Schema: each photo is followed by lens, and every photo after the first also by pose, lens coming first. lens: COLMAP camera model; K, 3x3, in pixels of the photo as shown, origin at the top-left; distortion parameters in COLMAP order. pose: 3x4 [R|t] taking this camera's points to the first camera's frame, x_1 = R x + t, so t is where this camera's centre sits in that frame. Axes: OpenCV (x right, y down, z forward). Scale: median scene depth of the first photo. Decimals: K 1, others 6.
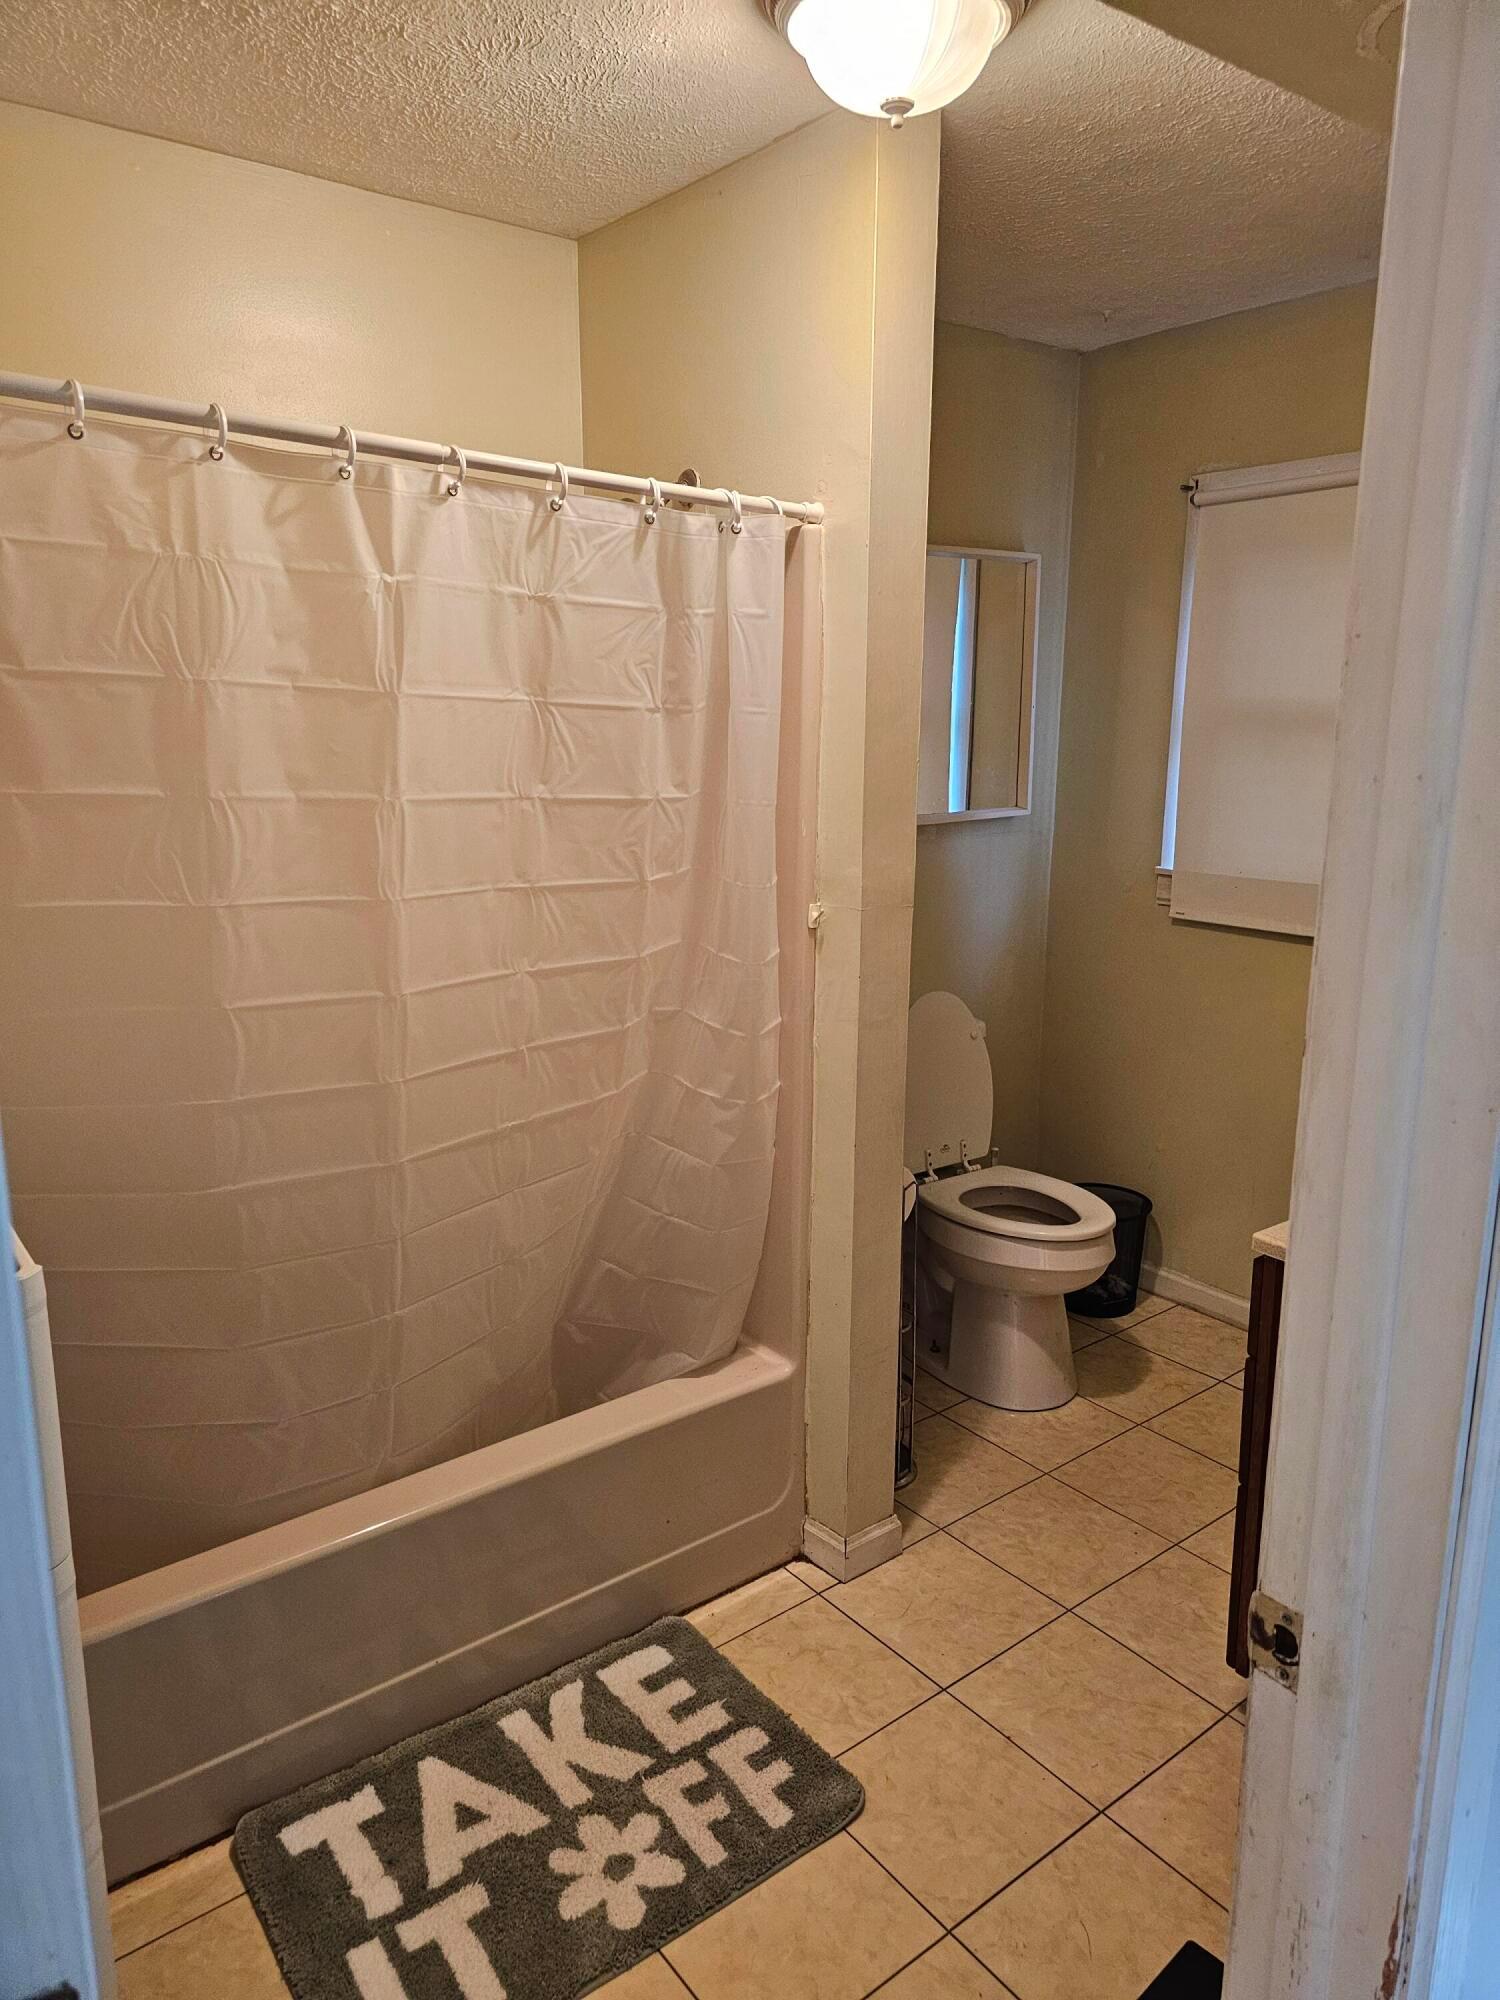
lens RADIAL K [[1346.8, 0, 753.3], [0, 1346.8, 1000.2], [0, 0, 1]] dist [0.033974, -0.021701]
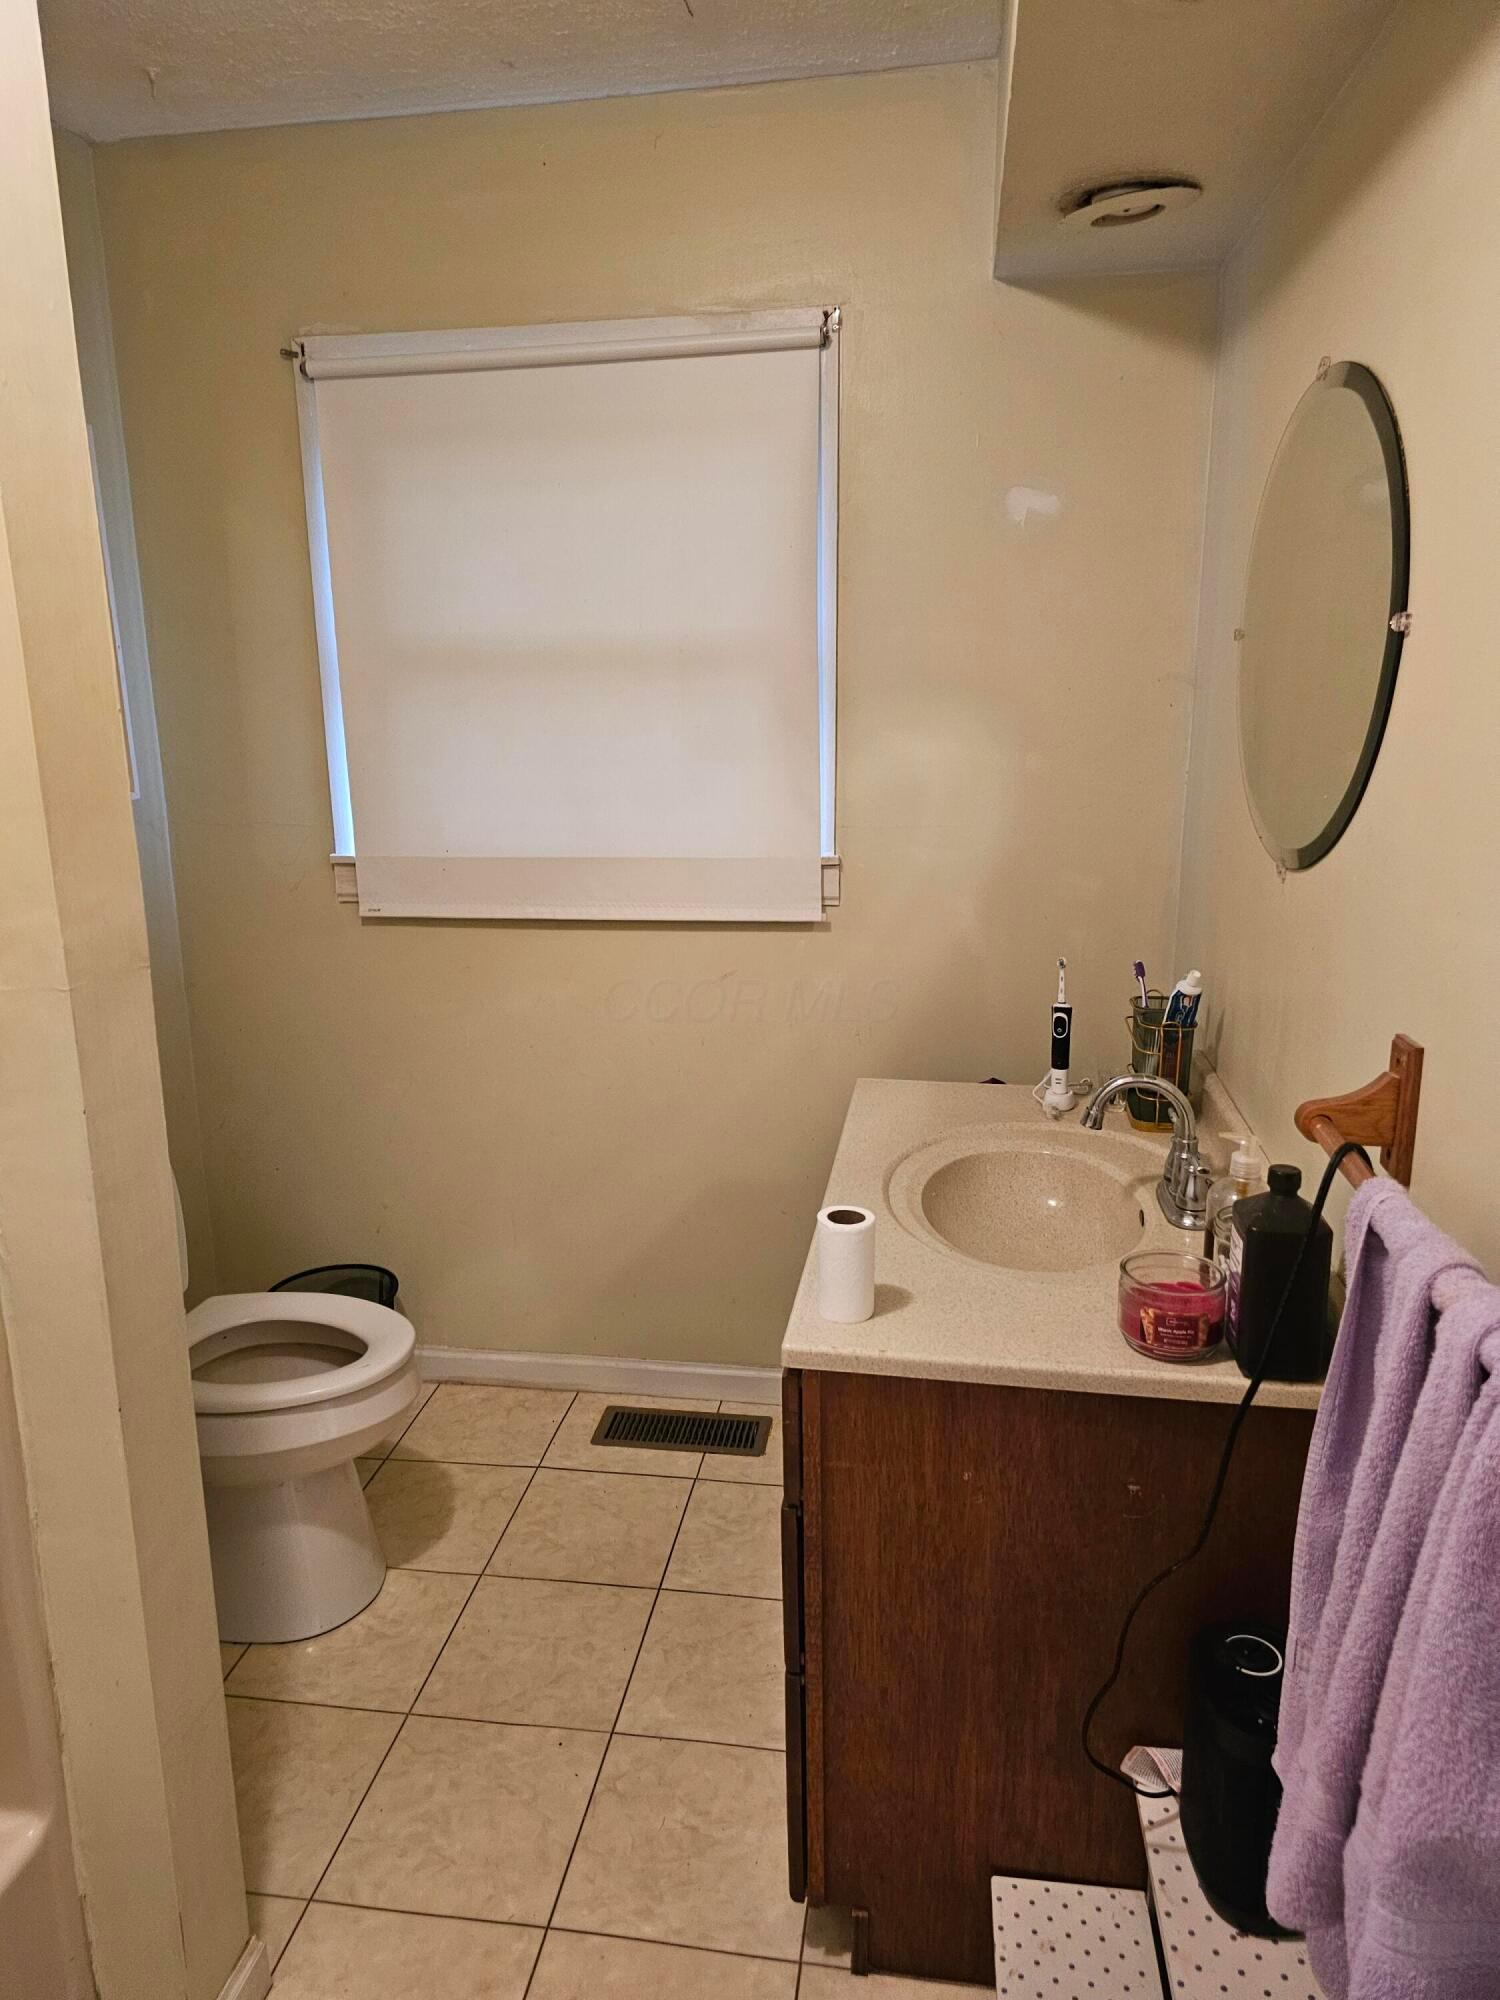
lens RADIAL K [[1346.8, 0, 743.2], [0, 1346.8, 987.0], [0, 0, 1]] dist [0.033974, -0.021701]
pose [[0.733772, -0.168411, 0.658192, -0.055490], [0.162529, 0.984173, 0.070627, -0.044505], [-0.659669, 0.055151, 0.749530, 0.297487]]
